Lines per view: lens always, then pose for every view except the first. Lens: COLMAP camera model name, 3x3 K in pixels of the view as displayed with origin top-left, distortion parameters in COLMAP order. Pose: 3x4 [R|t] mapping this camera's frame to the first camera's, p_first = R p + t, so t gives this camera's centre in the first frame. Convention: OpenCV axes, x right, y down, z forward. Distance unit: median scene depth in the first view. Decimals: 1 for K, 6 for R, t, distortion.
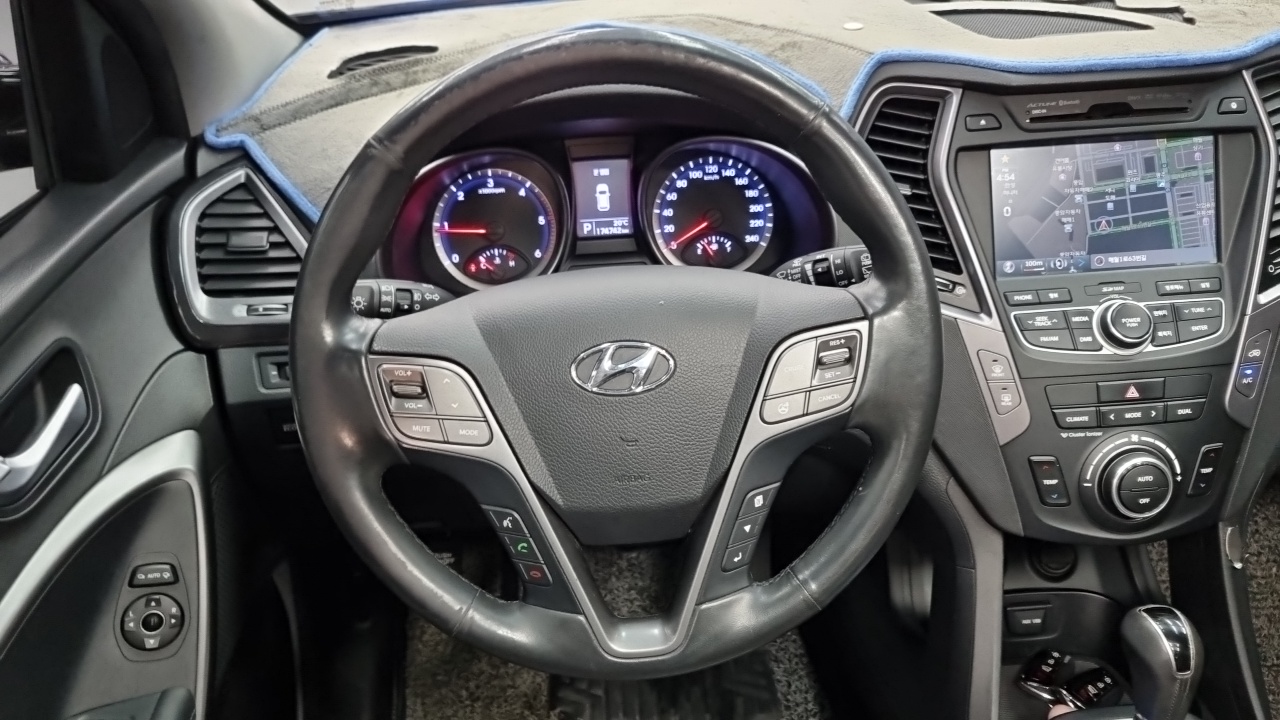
lens RADIAL K [[975.7, 0, 640.0], [0, 975.7, 360.0], [0, 0, 1]] dist [0.014989, -0.001211]
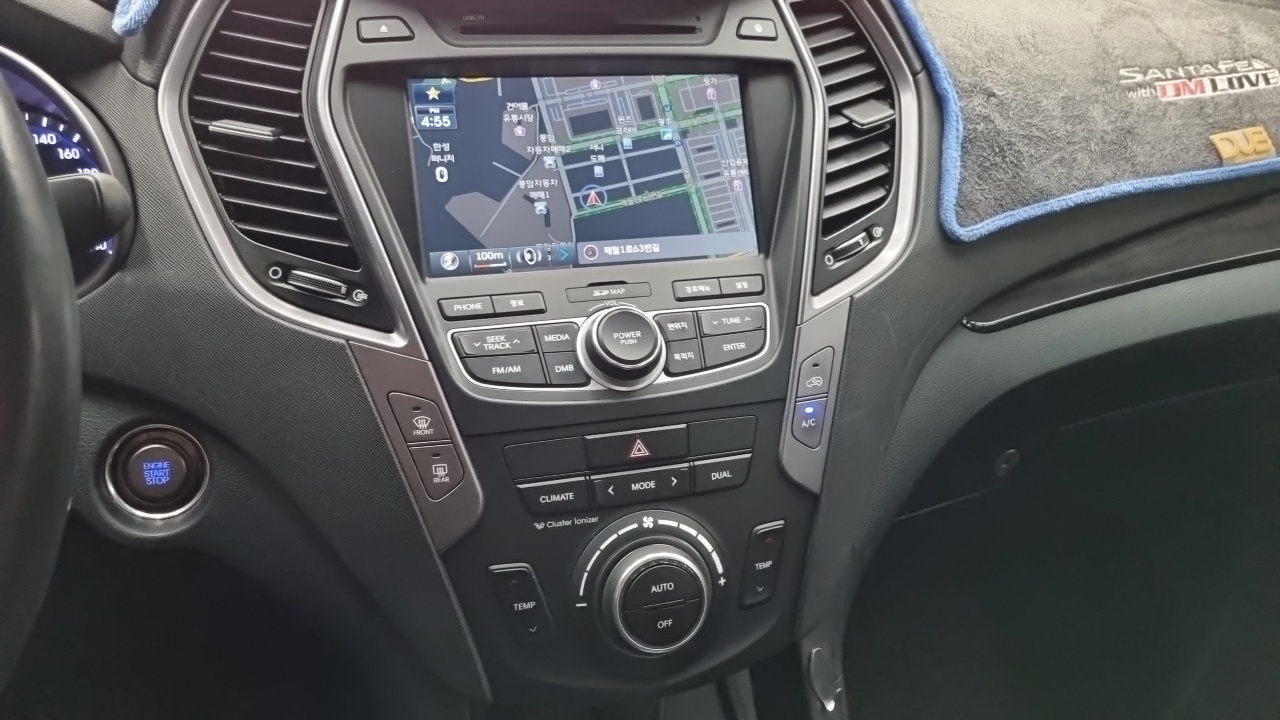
lens RADIAL K [[983.0, 0, 633.0], [0, 983.0, 363.6], [0, 0, 1]] dist [0.015273, -0.002717]
pose [[0.969395, -0.030347, 0.243625, 0.336692], [0.060223, 0.991406, -0.116137, 0.050331], [-0.238007, 0.127254, 0.962891, 0.374104]]
